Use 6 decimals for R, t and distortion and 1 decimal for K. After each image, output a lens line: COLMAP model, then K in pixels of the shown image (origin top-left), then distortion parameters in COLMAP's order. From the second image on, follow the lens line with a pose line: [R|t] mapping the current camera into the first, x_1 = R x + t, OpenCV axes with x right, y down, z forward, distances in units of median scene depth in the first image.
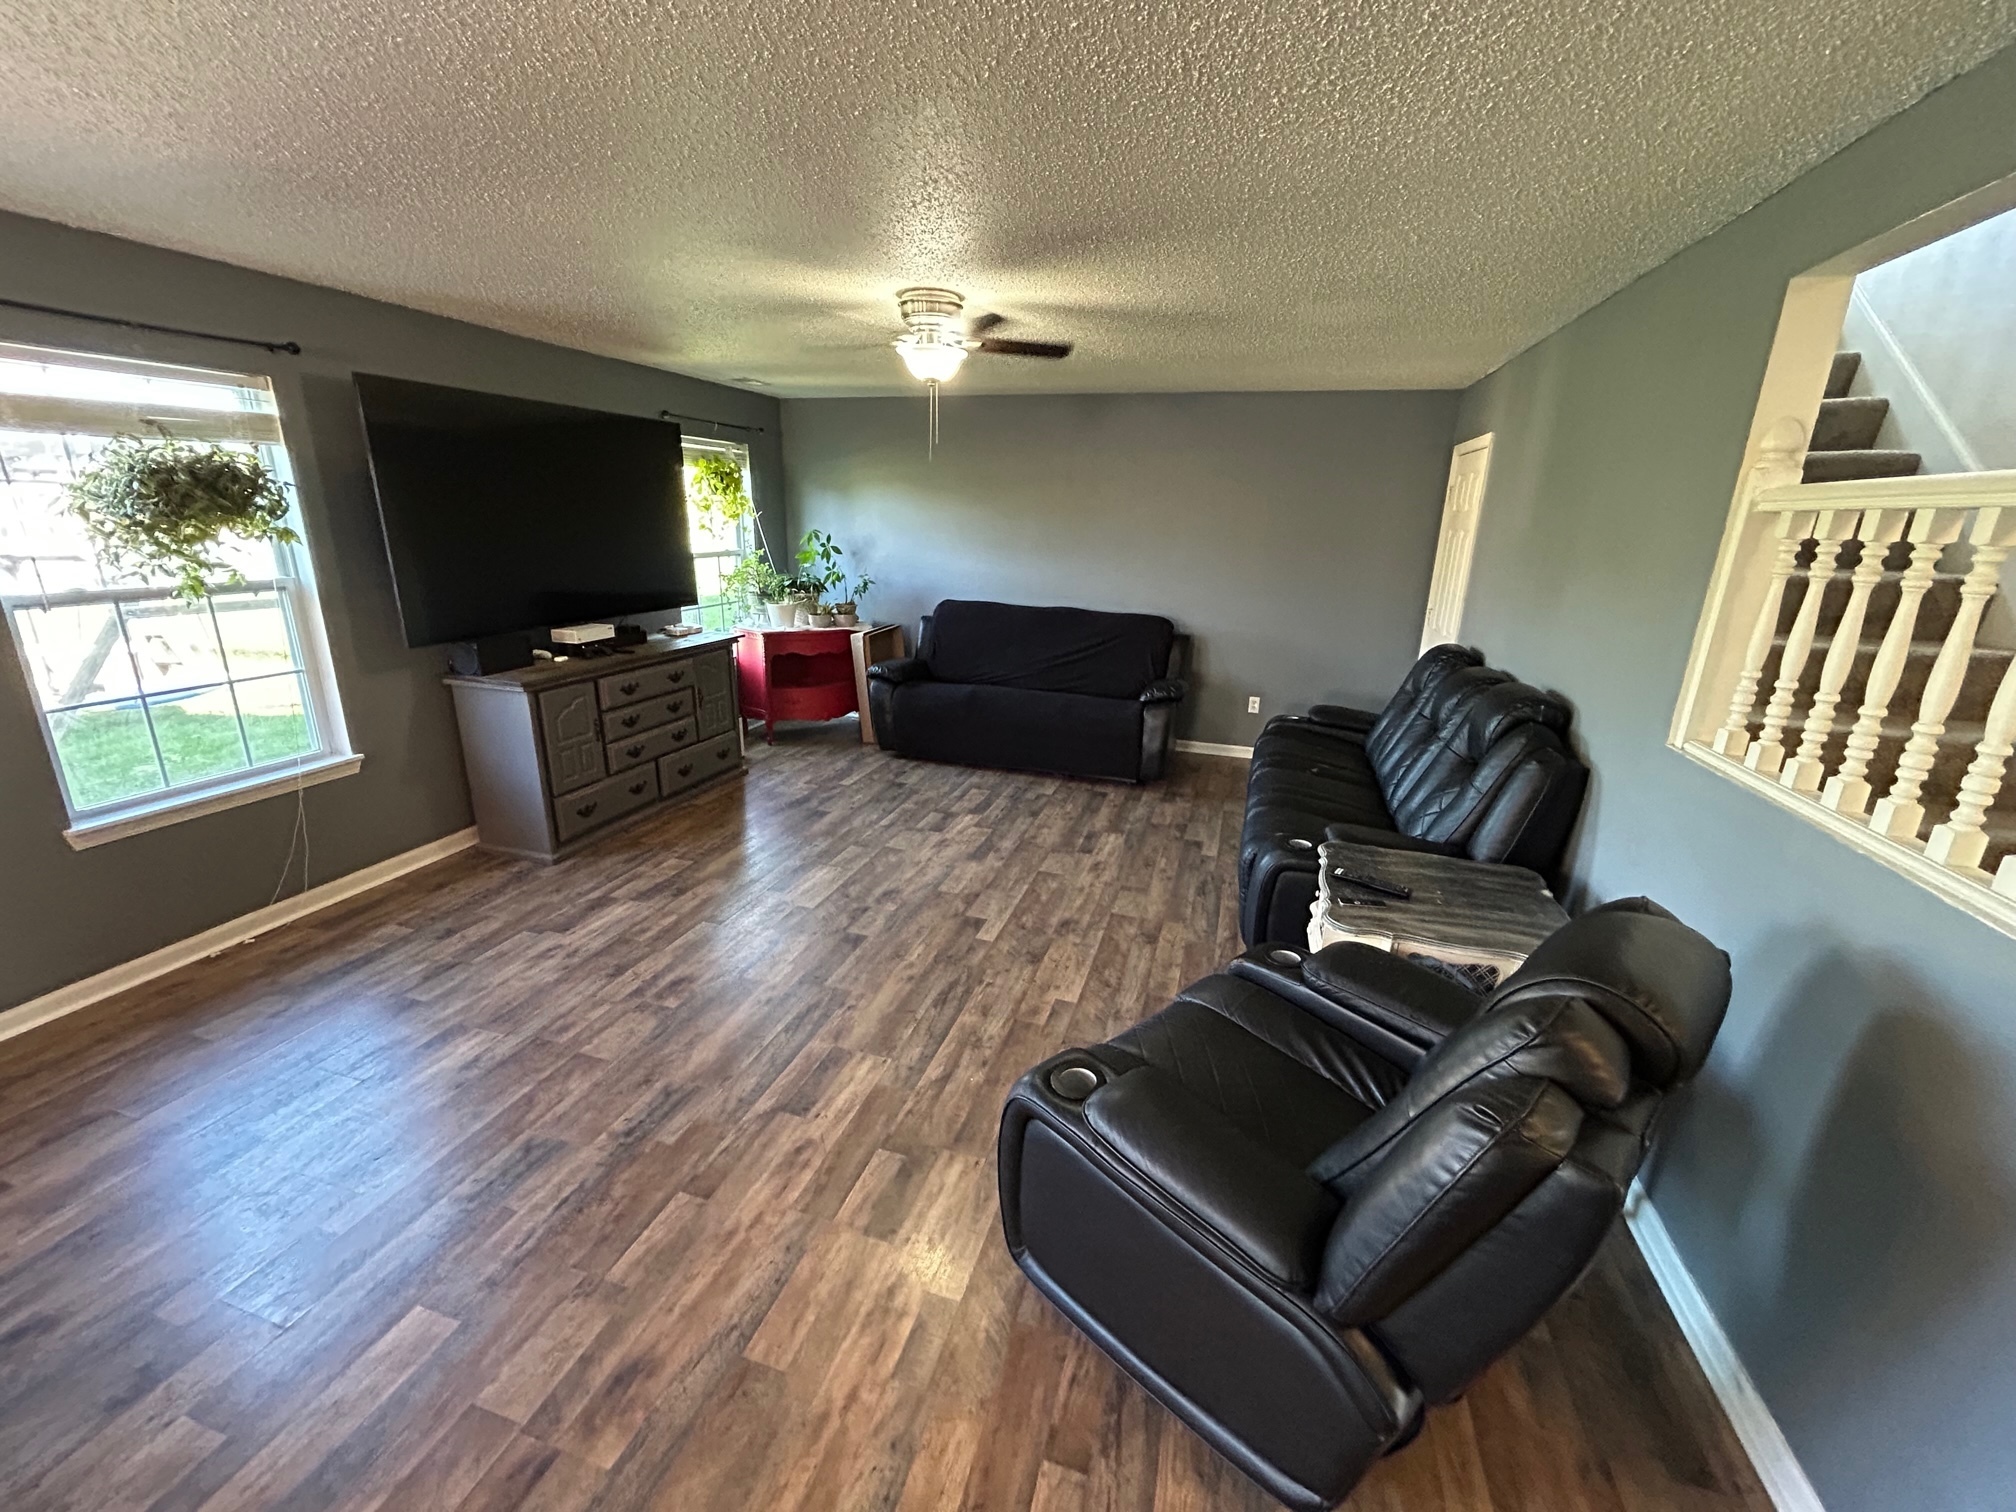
lens RADIAL K [[816.3, 0, 1006.6], [0, 816.3, 751.0], [0, 0, 1]] dist [0.003166, 0.000744]
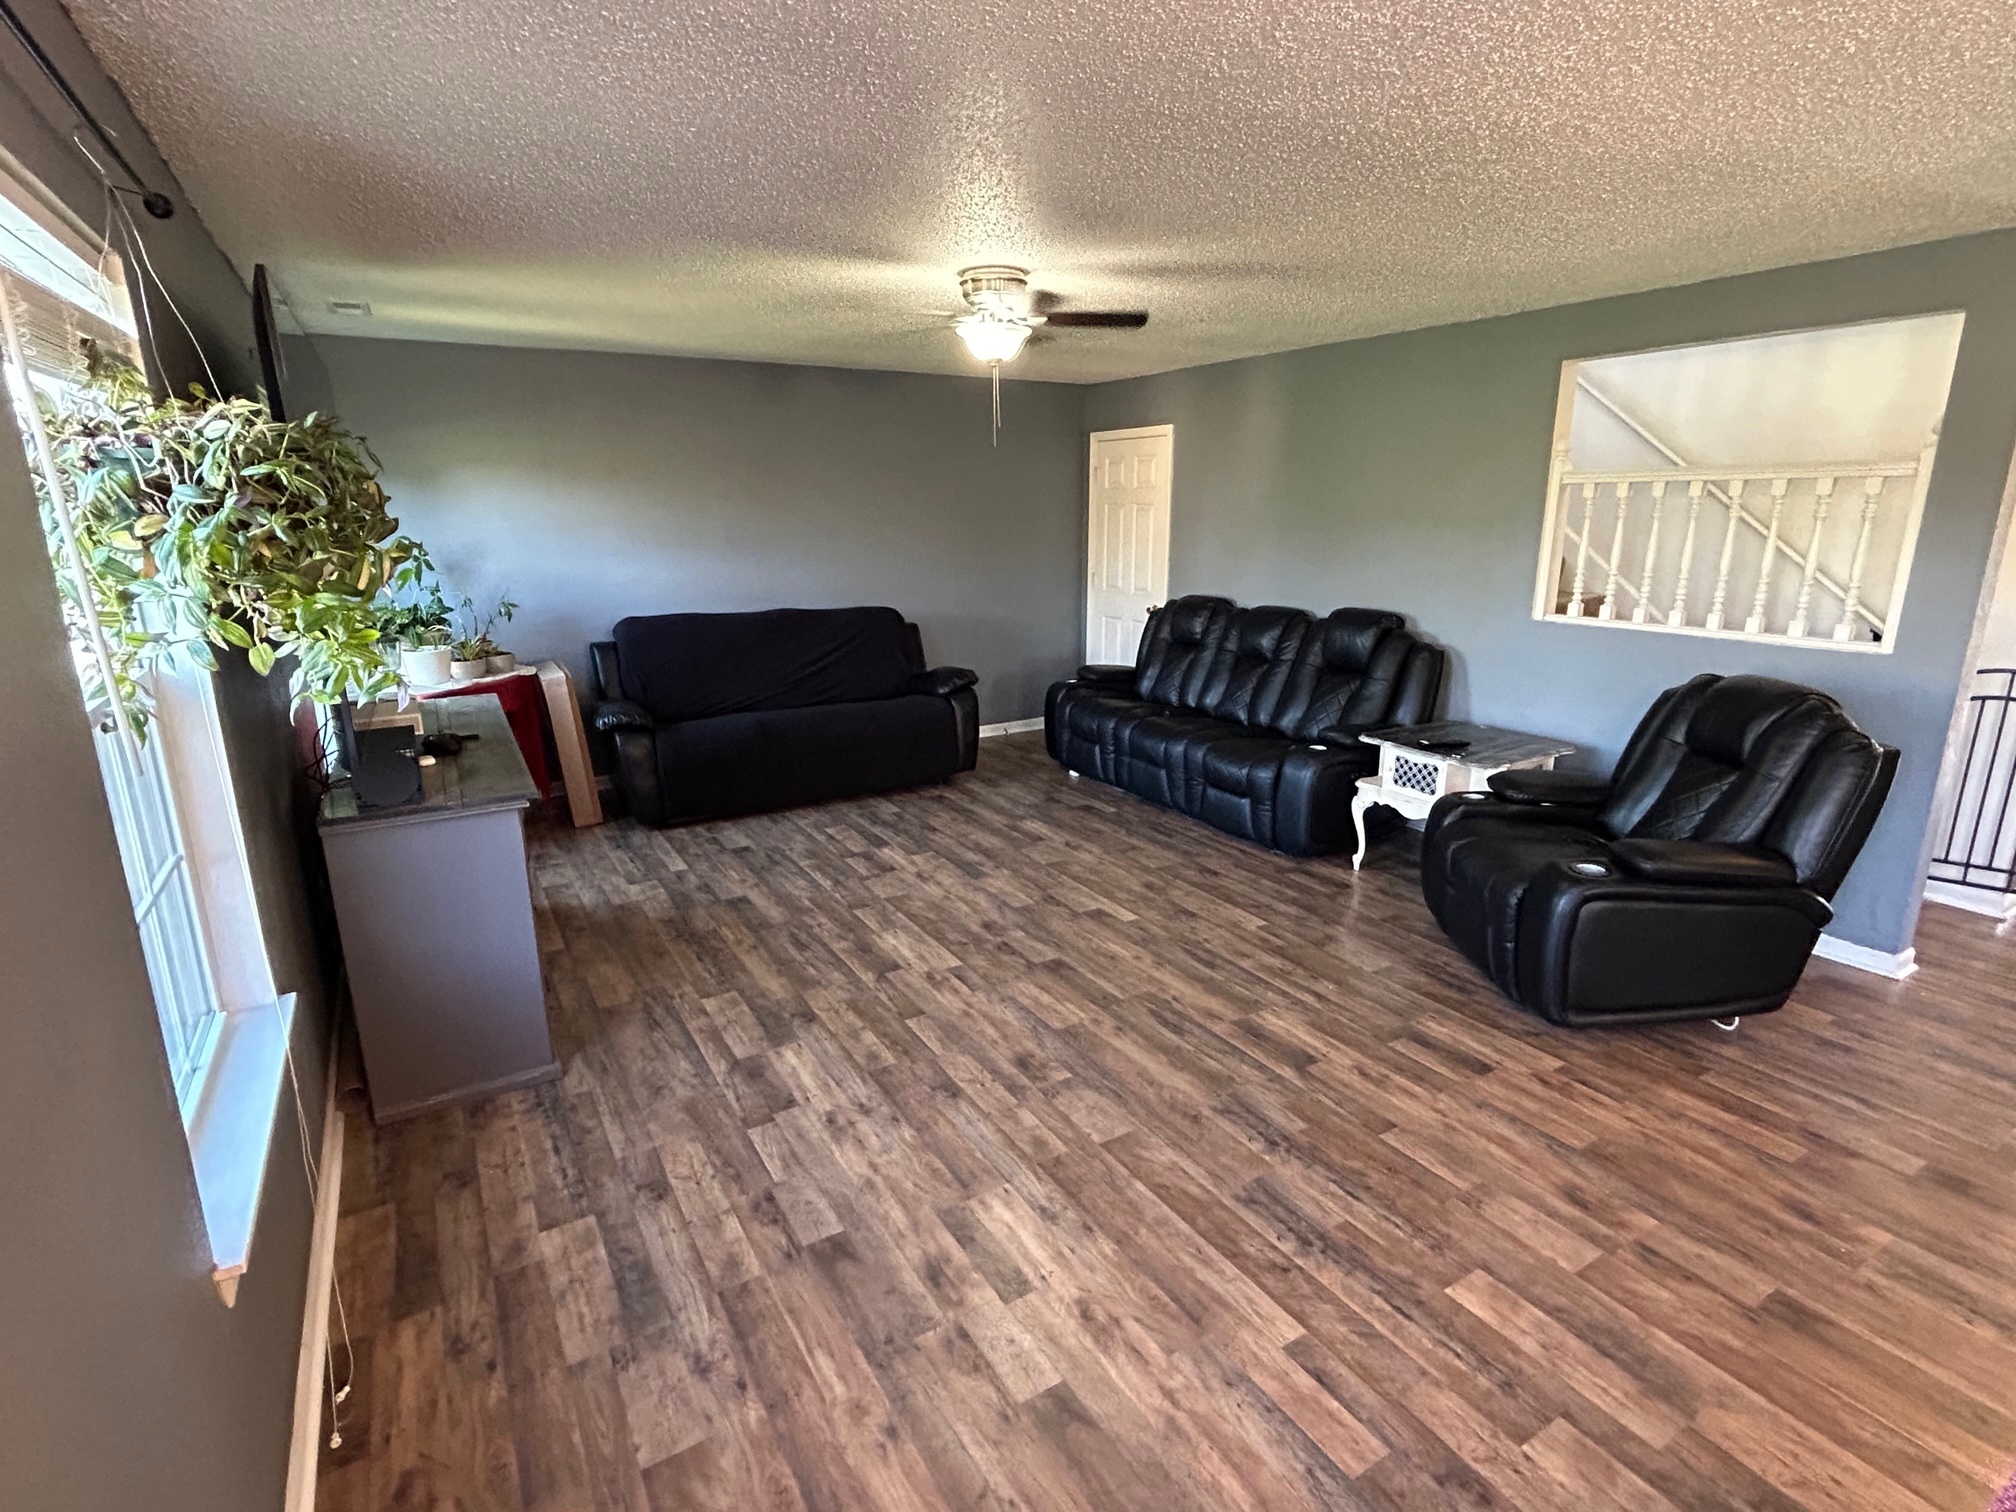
lens RADIAL K [[983.5, 0, 1006.1], [0, 983.5, 761.0], [0, 0, 1]] dist [-0.002599, -0.000753]
pose [[0.663882, -0.213117, 0.716827, -0.839441], [0.228202, 0.970548, 0.077203, -0.075161], [-0.712169, 0.112328, 0.692964, 0.226468]]
